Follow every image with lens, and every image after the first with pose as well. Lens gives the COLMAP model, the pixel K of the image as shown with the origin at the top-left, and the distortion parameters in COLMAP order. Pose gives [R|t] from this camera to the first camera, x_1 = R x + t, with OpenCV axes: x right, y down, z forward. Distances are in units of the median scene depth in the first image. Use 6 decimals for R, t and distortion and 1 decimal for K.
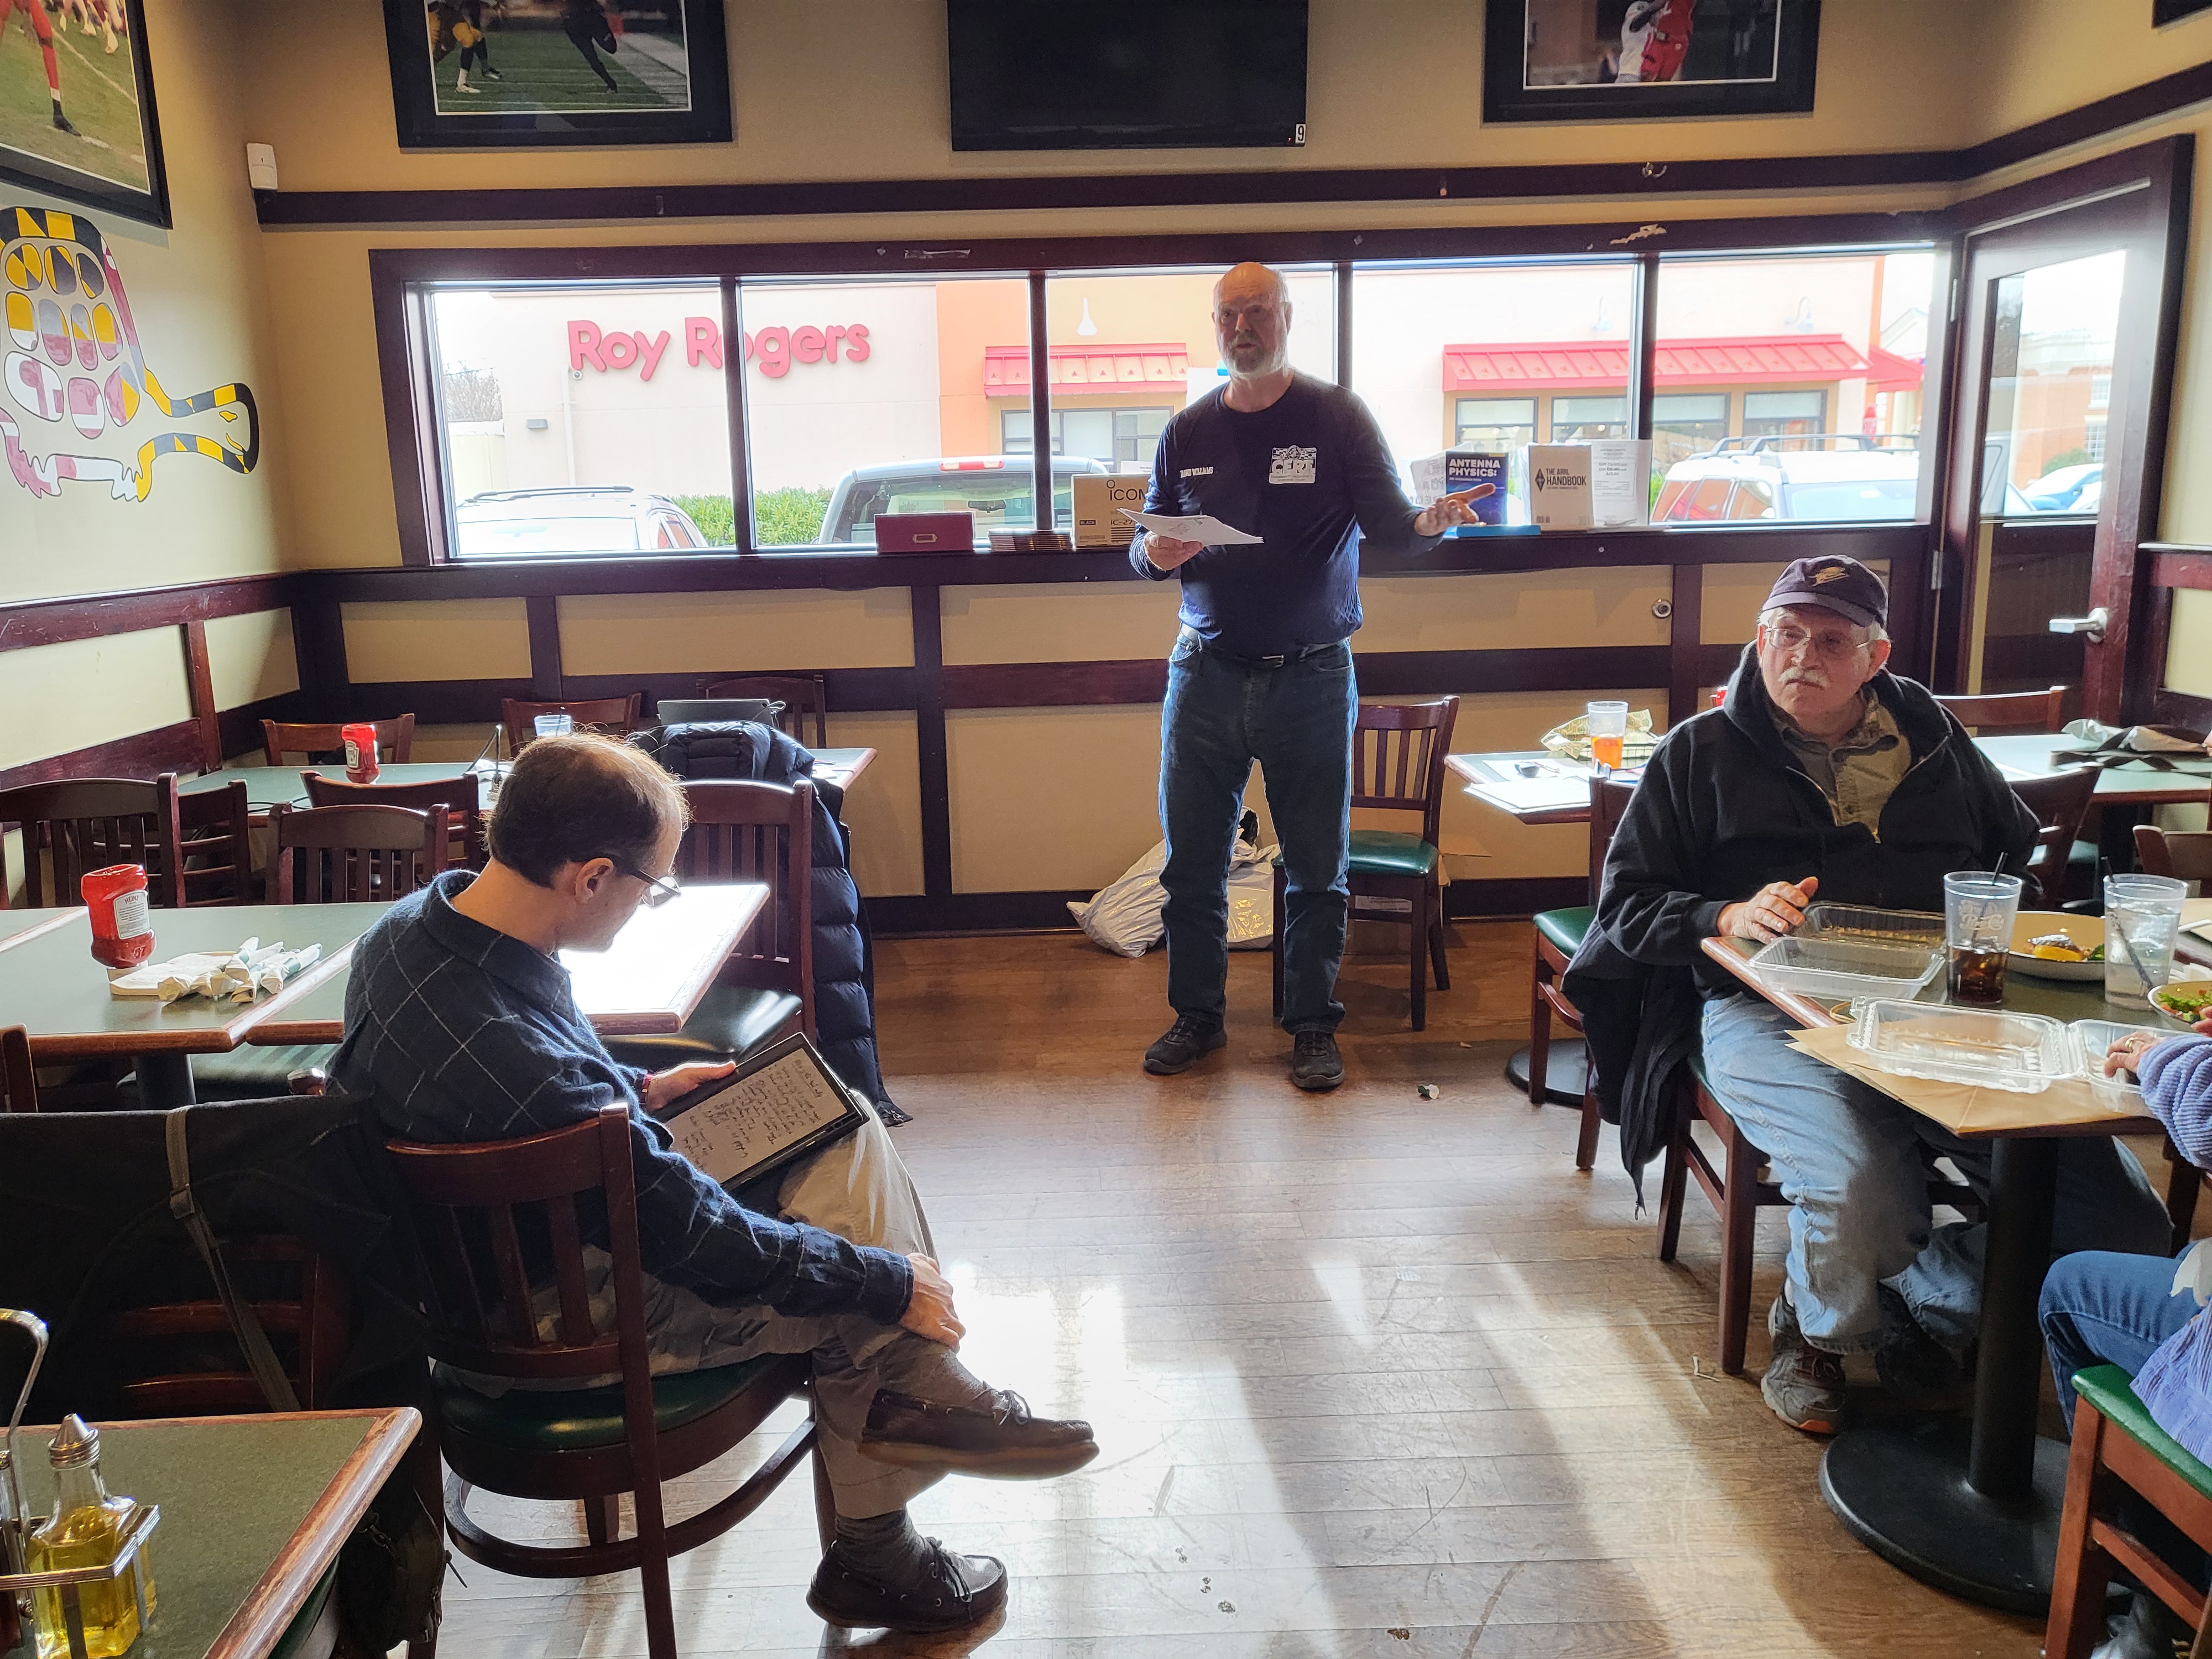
lens RADIAL K [[1682.3, 0, 1075.3], [0, 1682.3, 811.1], [0, 0, 1]] dist [-0.003352, 0.062715]
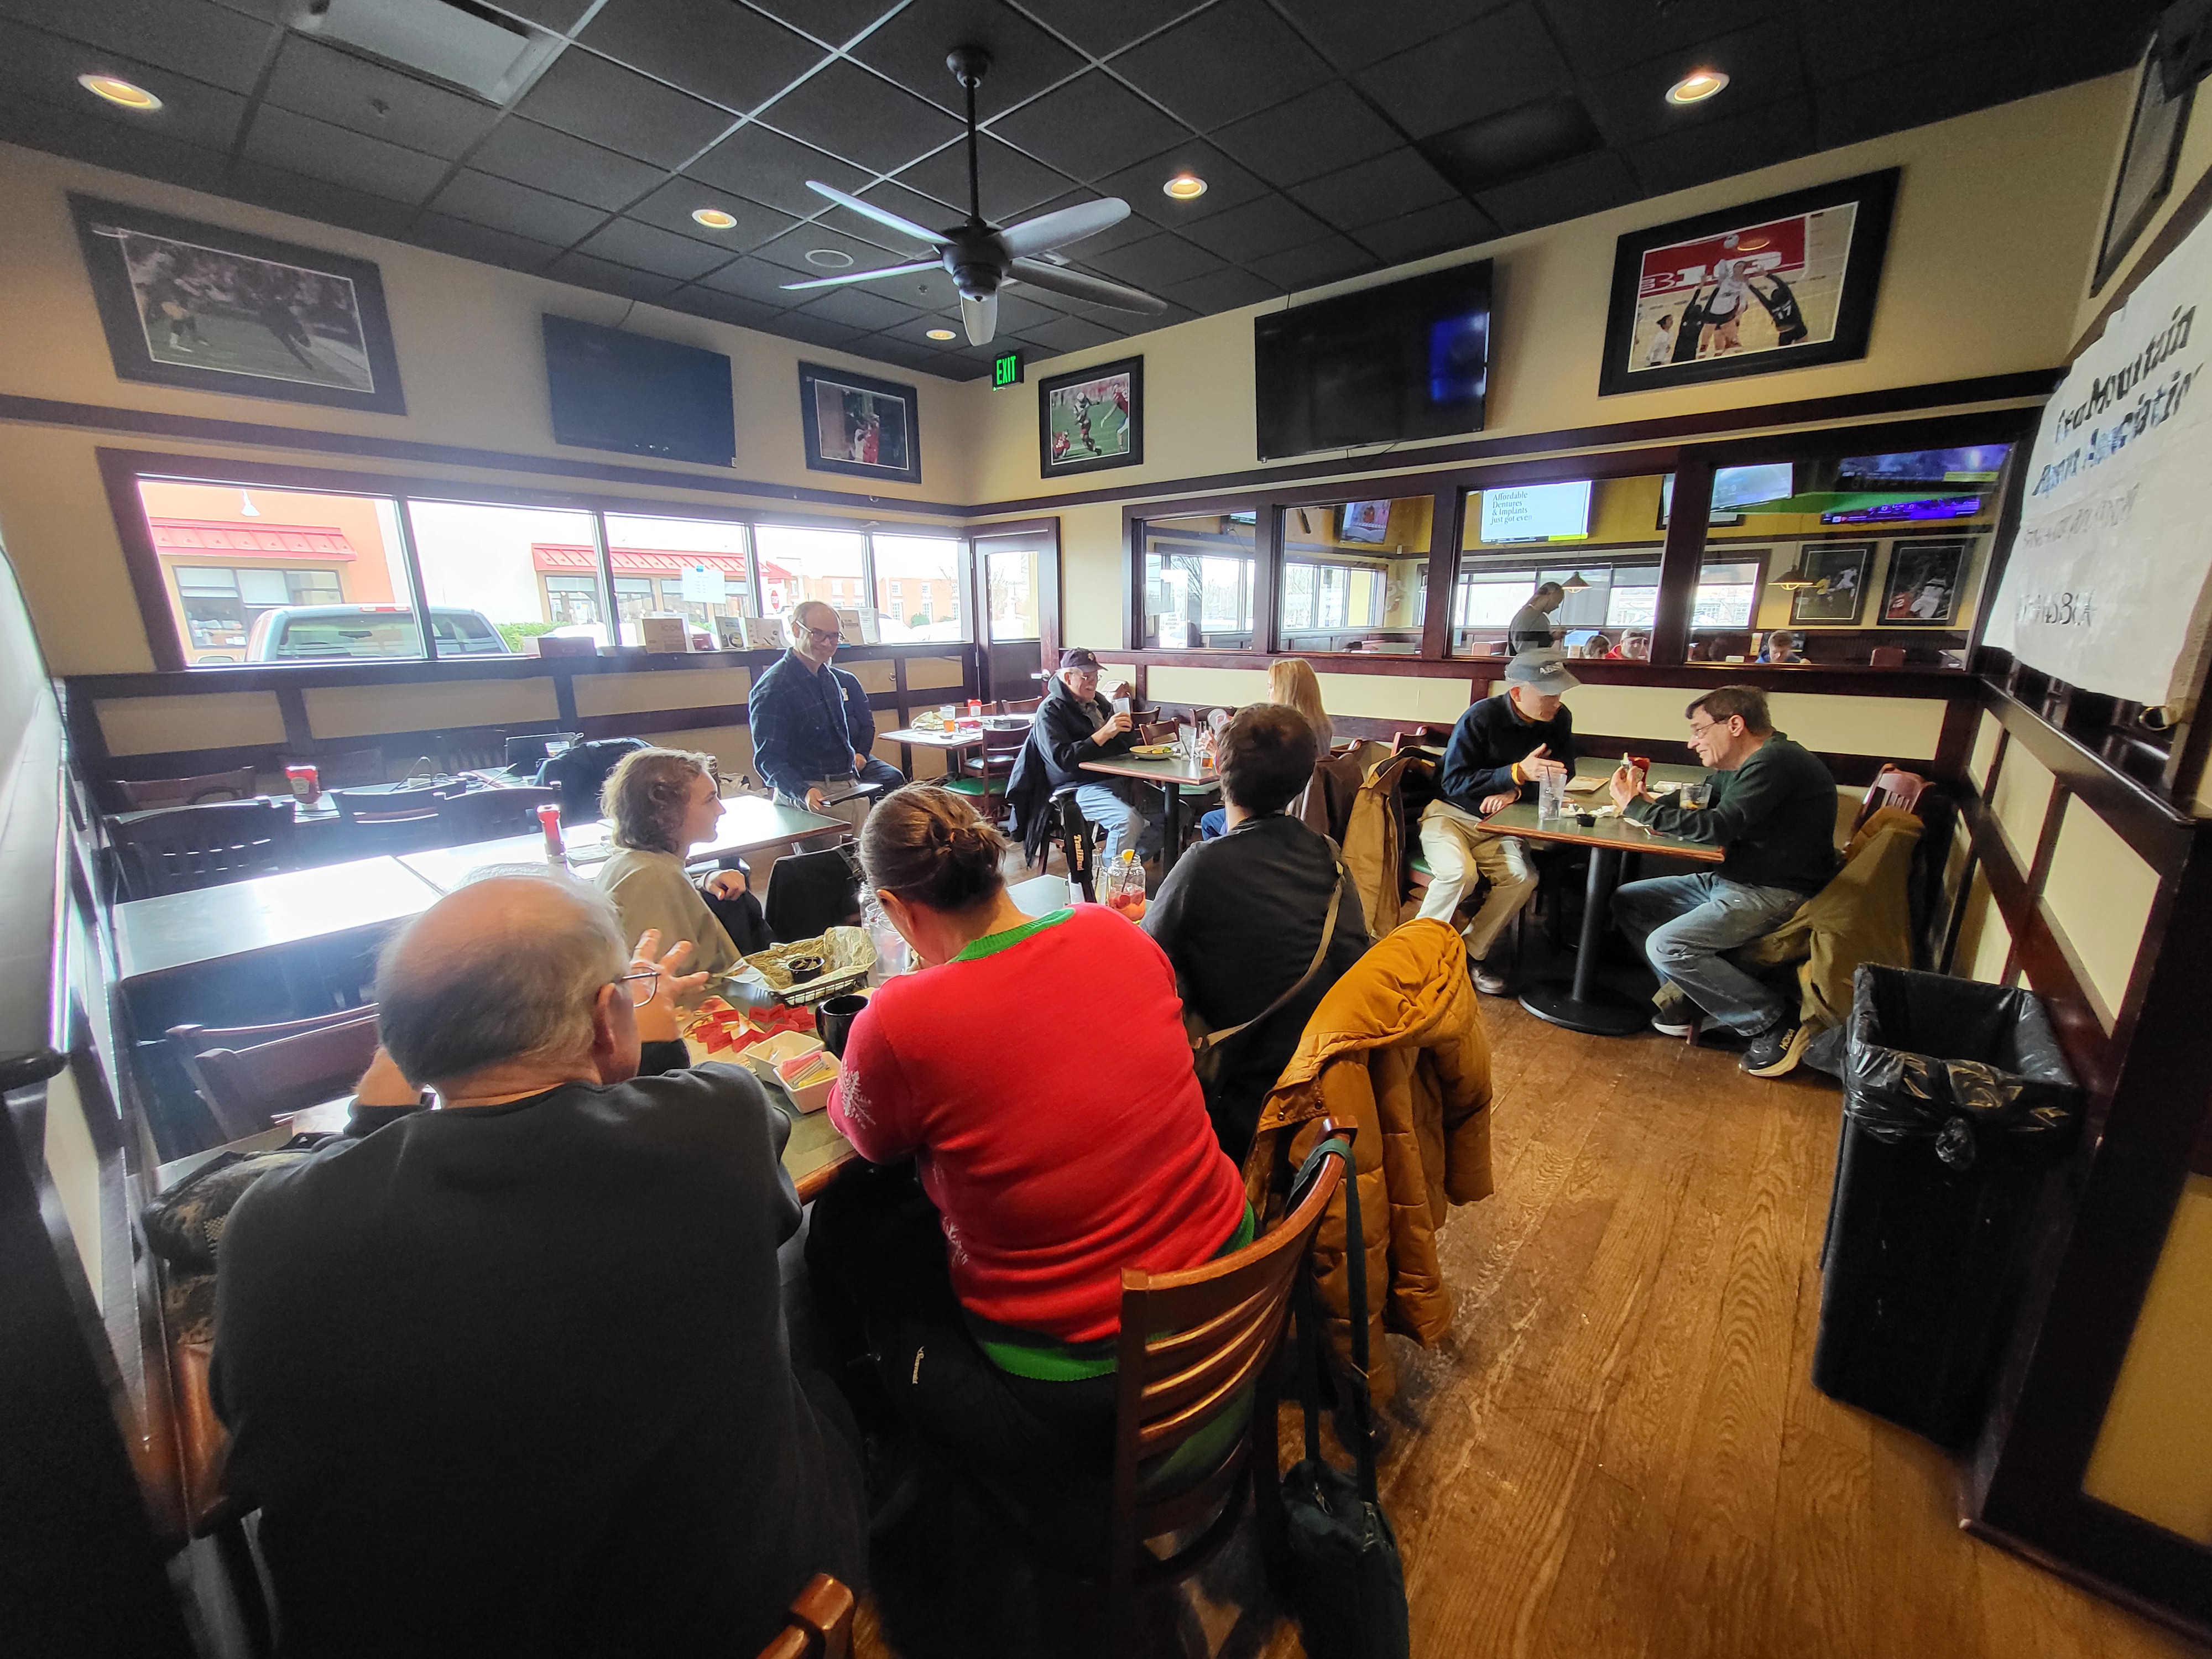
lens RADIAL K [[865.0, 0, 1115.9], [0, 865.0, 836.4], [0, 0, 1]] dist [0.001888, -0.000100]
pose [[0.659527, -0.165132, 0.733319, -0.465464], [0.132861, 0.985820, 0.102499, 0.028203], [-0.739846, 0.029829, 0.672114, -0.111458]]
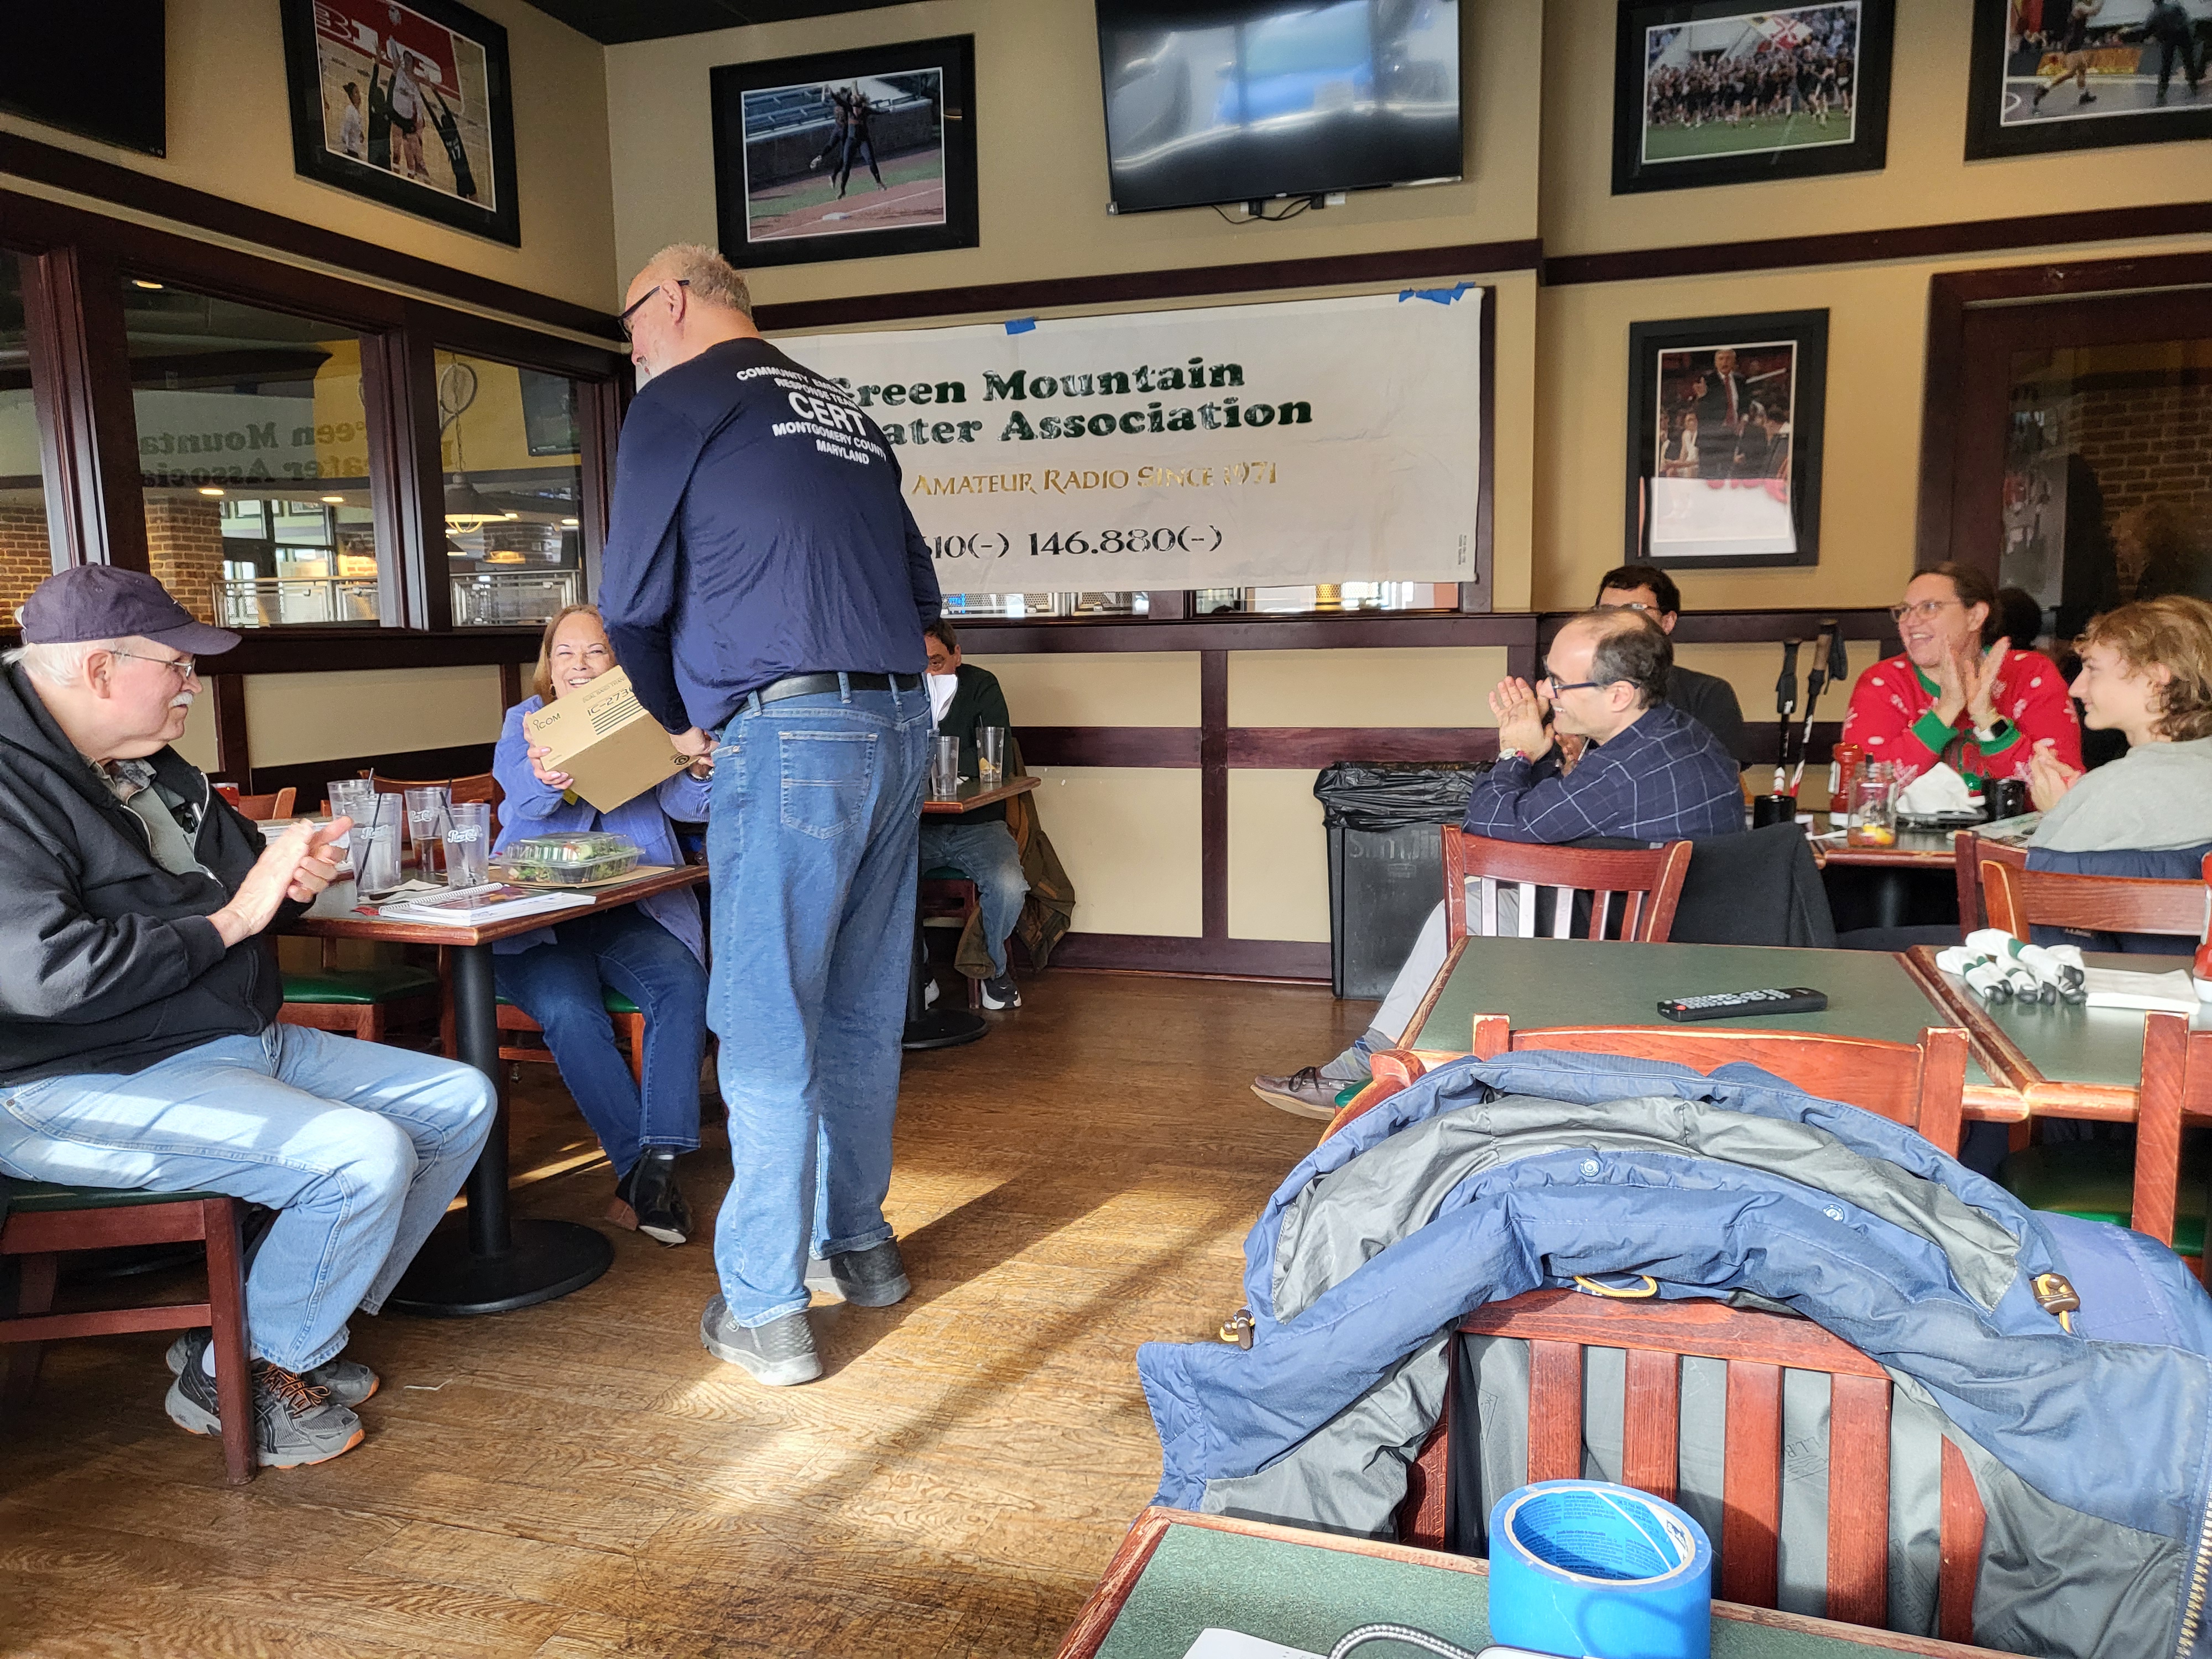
lens RADIAL K [[1714.9, 0, 1061.3], [0, 1714.9, 854.2], [0, 0, 1]] dist [-0.017252, 0.074847]
pose [[-0.943028, -0.000254, 0.332714, -0.172892], [0.105364, 0.948304, 0.299363, -0.133831], [-0.315590, 0.317364, -0.894250, 0.978070]]
